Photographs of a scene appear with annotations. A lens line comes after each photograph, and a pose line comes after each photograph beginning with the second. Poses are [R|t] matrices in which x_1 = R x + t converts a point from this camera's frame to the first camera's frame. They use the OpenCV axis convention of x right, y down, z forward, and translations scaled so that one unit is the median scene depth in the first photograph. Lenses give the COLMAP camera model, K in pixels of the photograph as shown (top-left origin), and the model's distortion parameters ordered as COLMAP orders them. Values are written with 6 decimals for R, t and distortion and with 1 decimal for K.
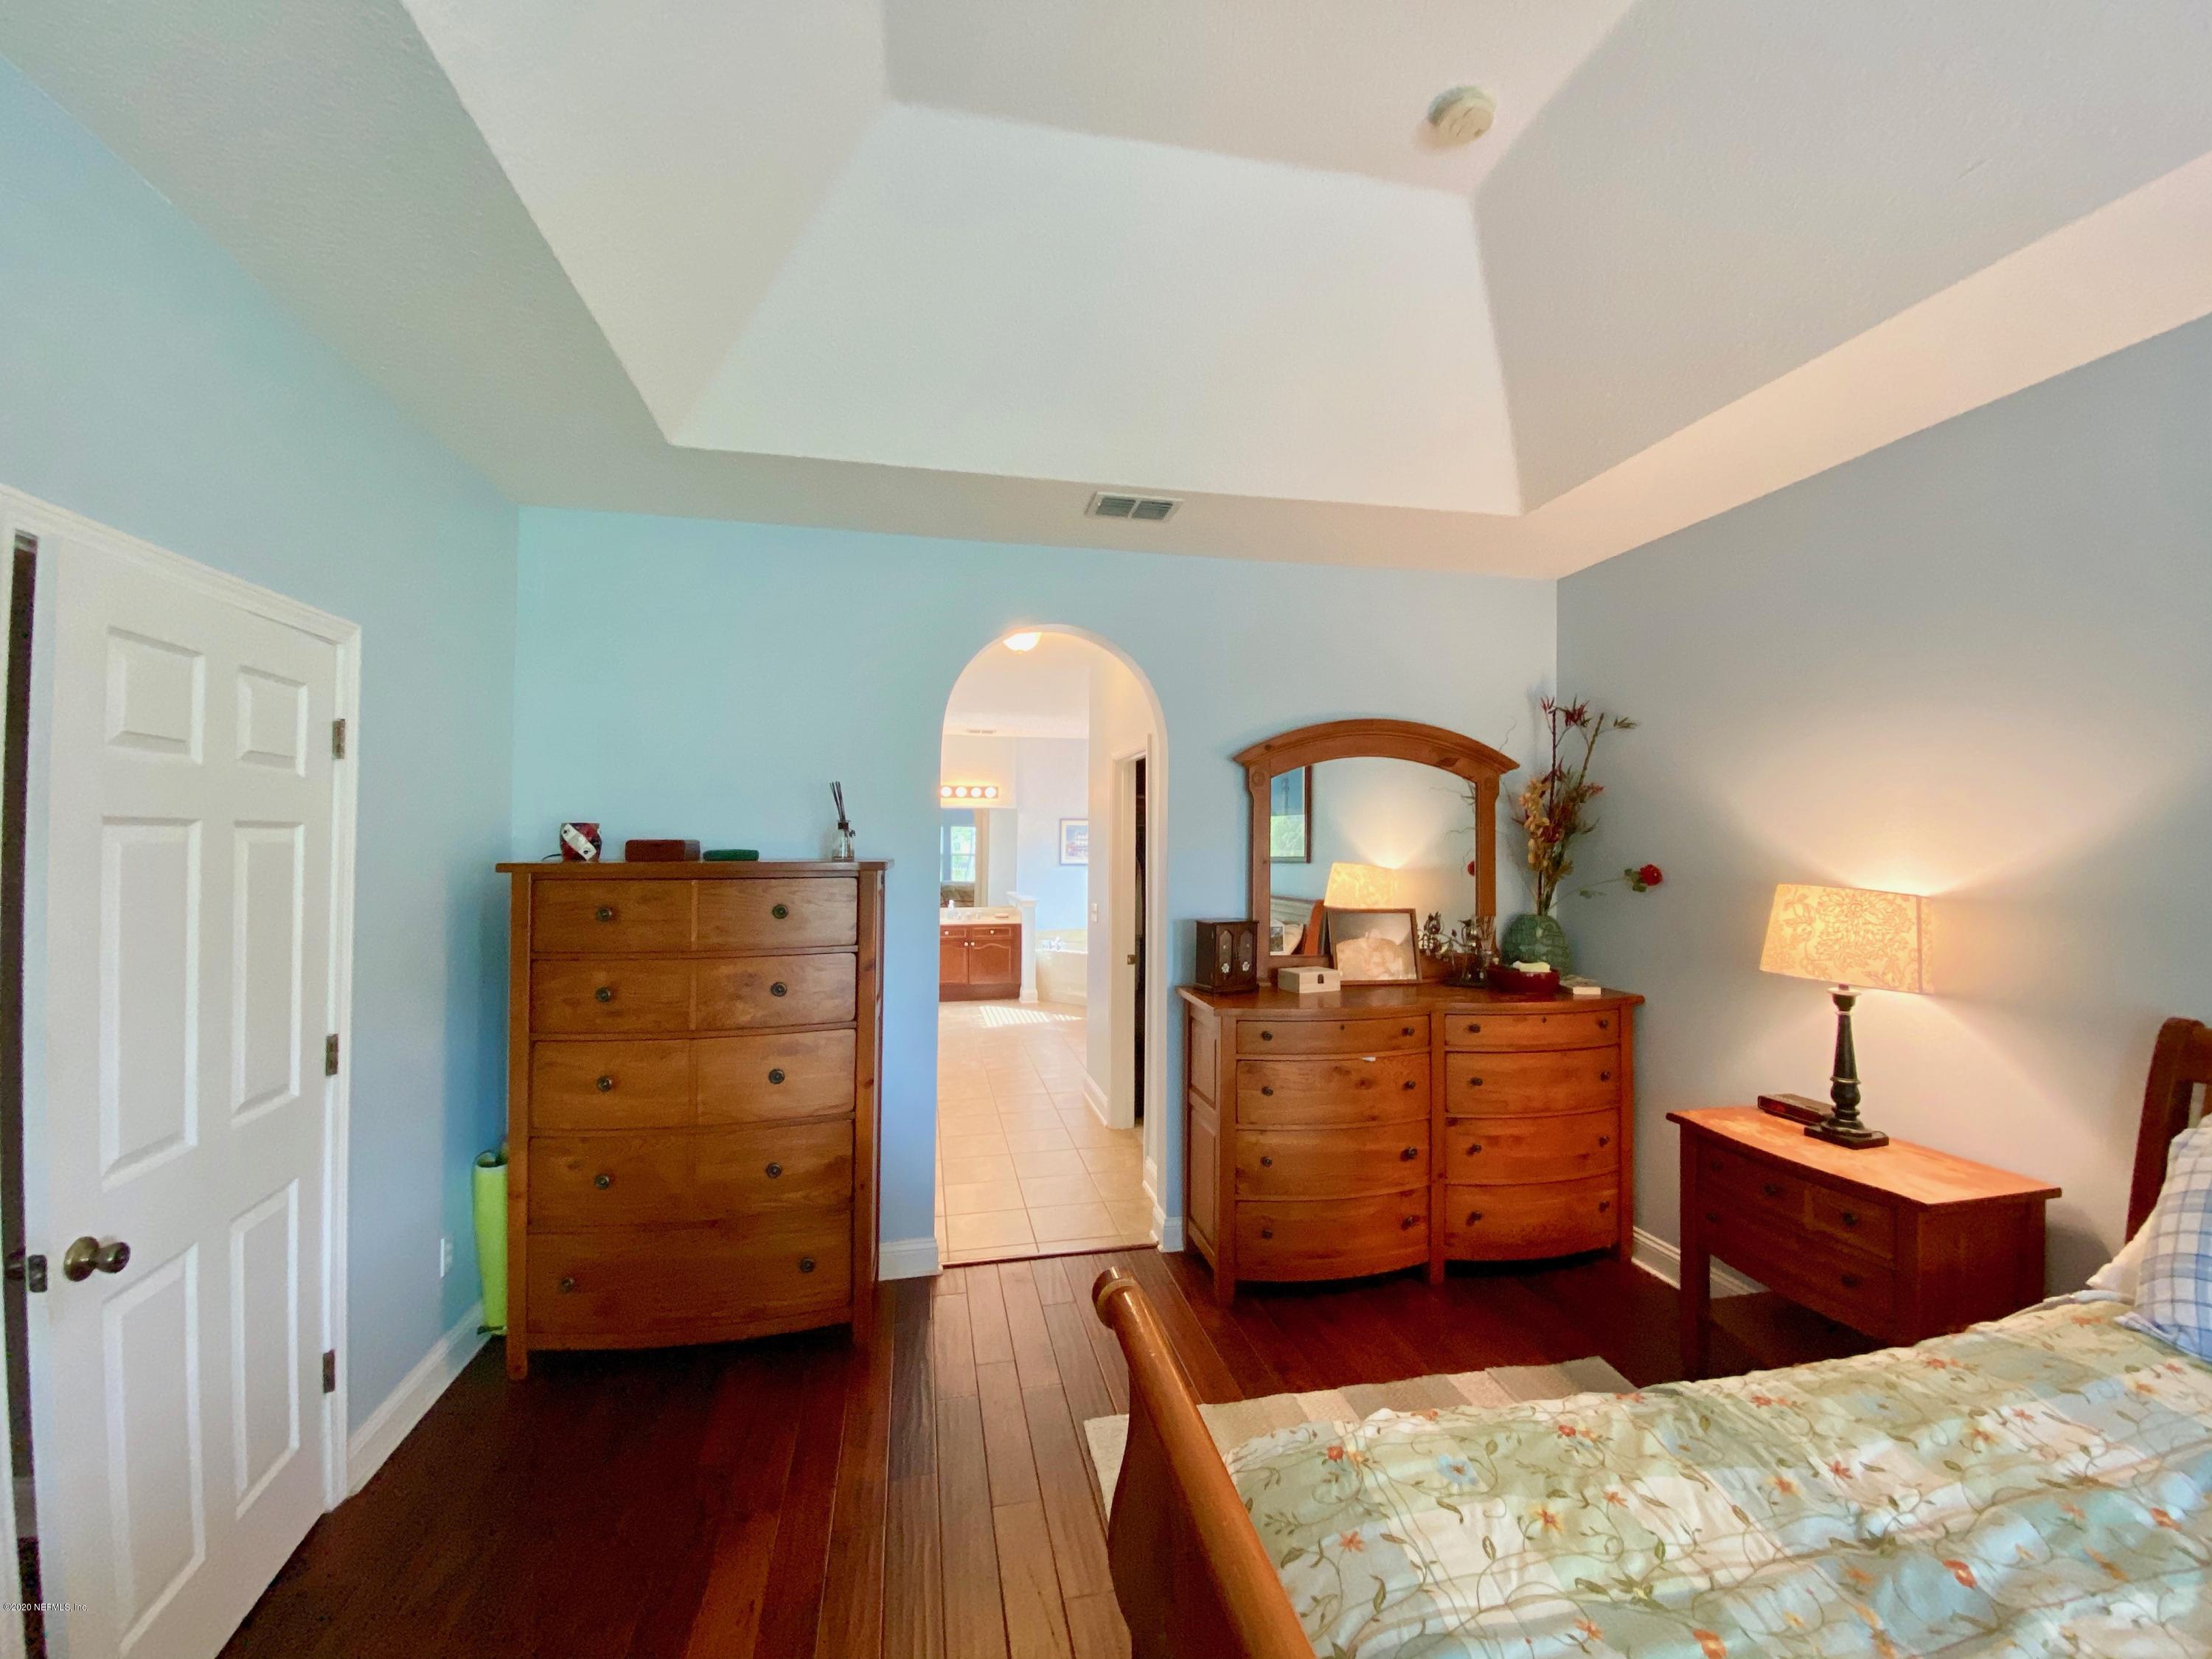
lens RADIAL K [[904.5, 0, 1103.0], [0, 904.5, 818.7], [0, 0, 1]] dist [-0.008412, -0.002852]
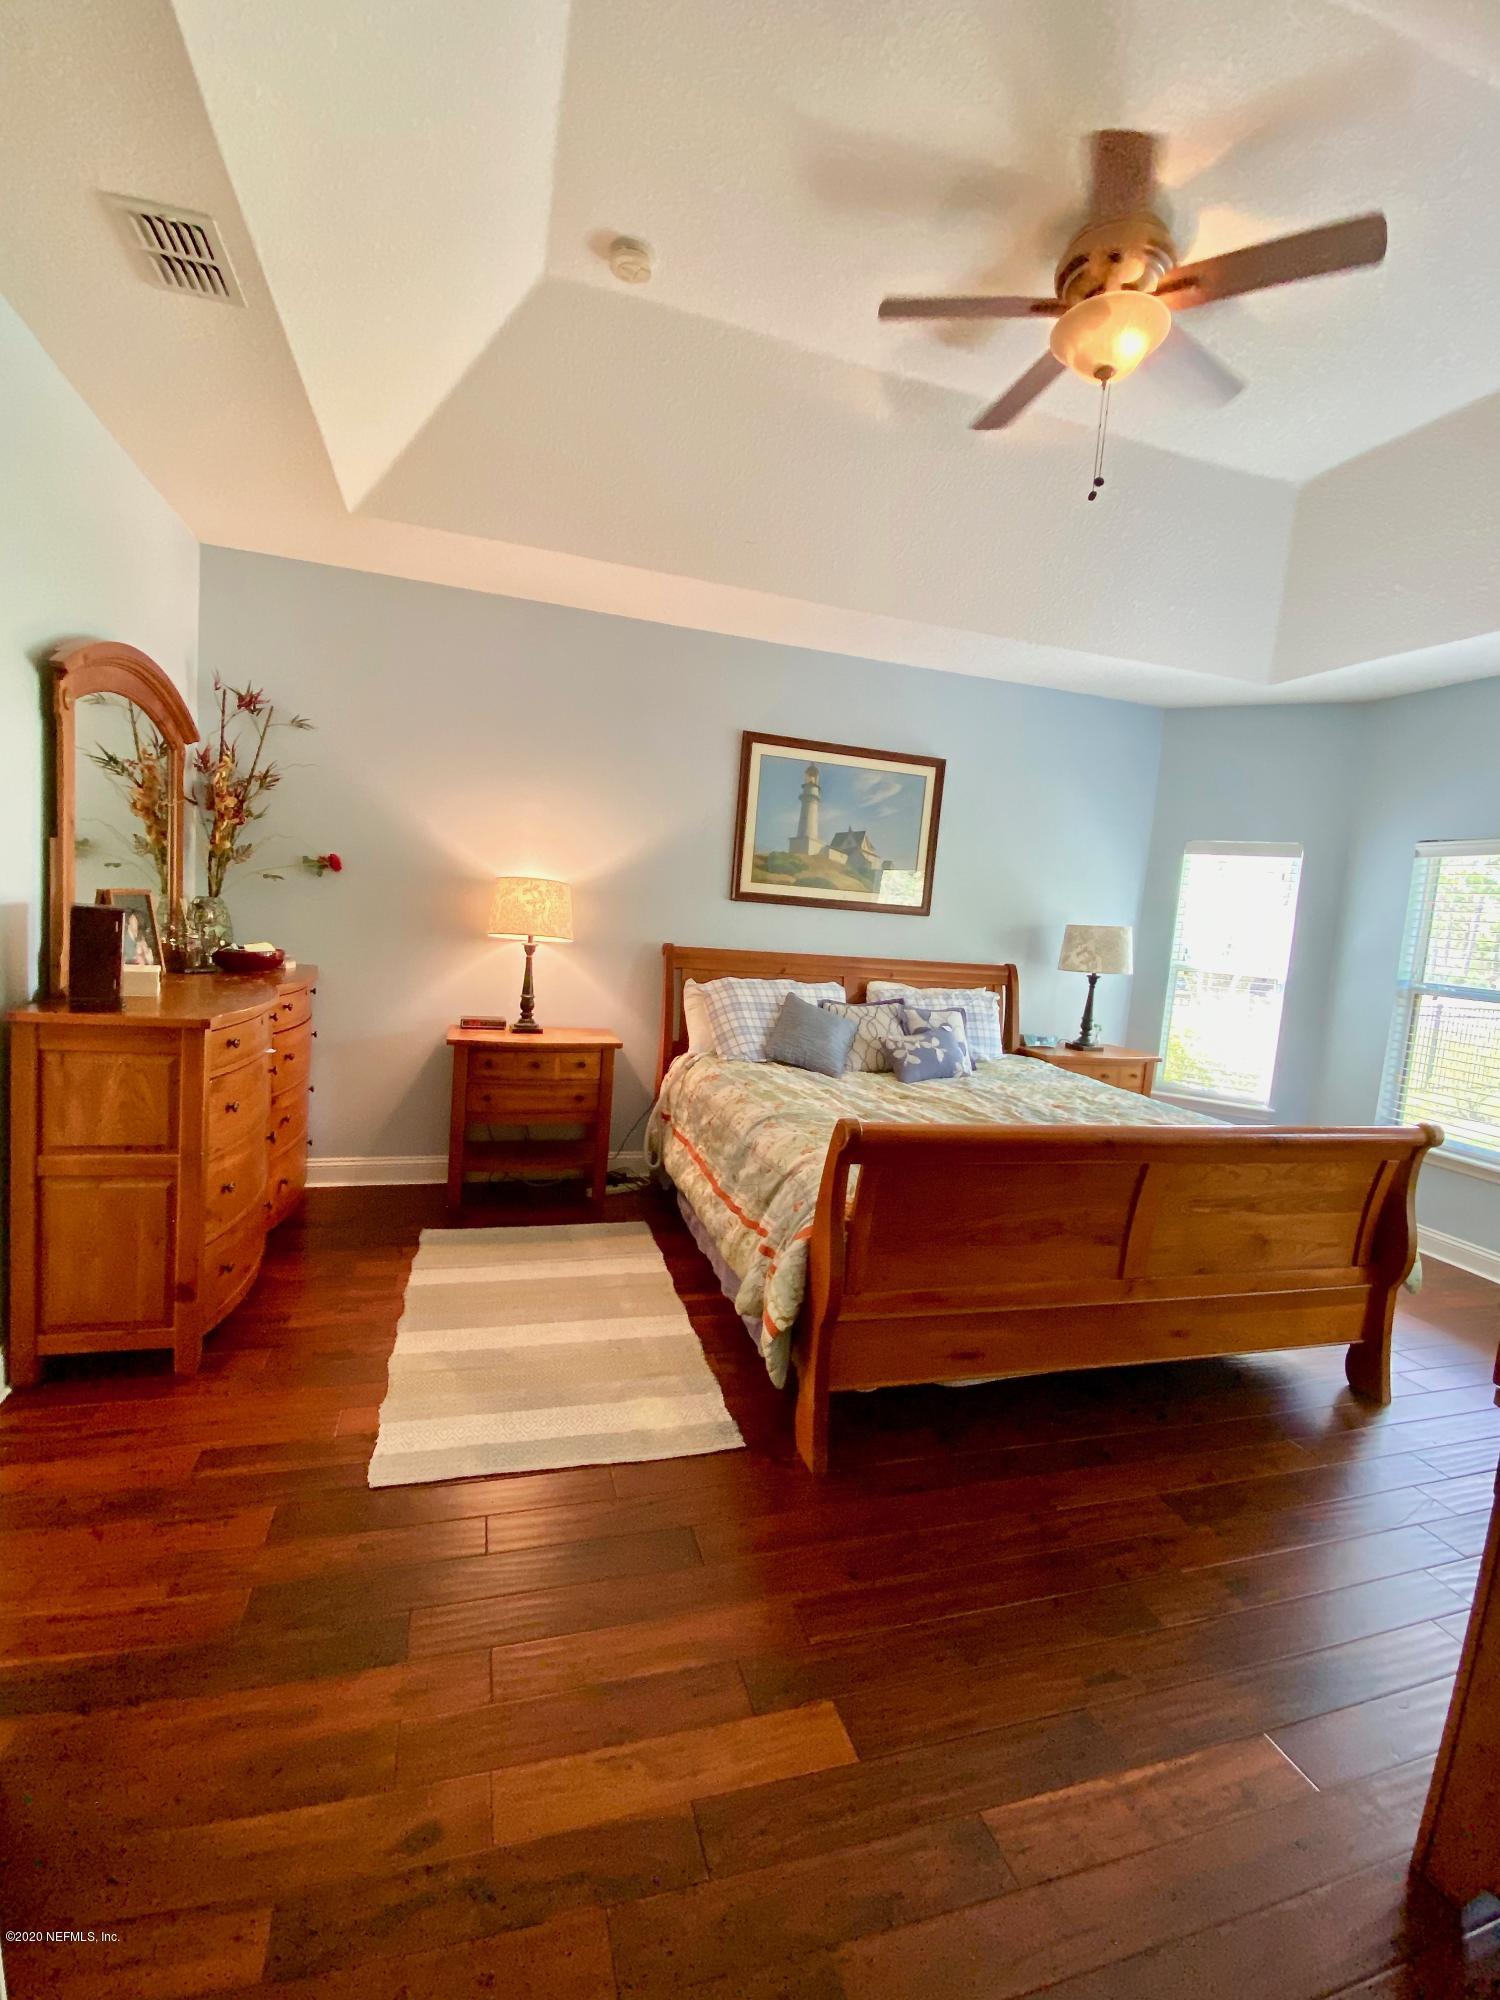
lens RADIAL K [[899.7, 0, 741.9], [0, 899.7, 1009.7], [0, 0, 1]] dist [-0.002252, -0.000650]
pose [[-0.104484, -0.126934, 0.986393, -0.693591], [-0.104581, 0.987725, 0.116027, 0.063792], [-0.989013, -0.091035, -0.116476, 0.638964]]
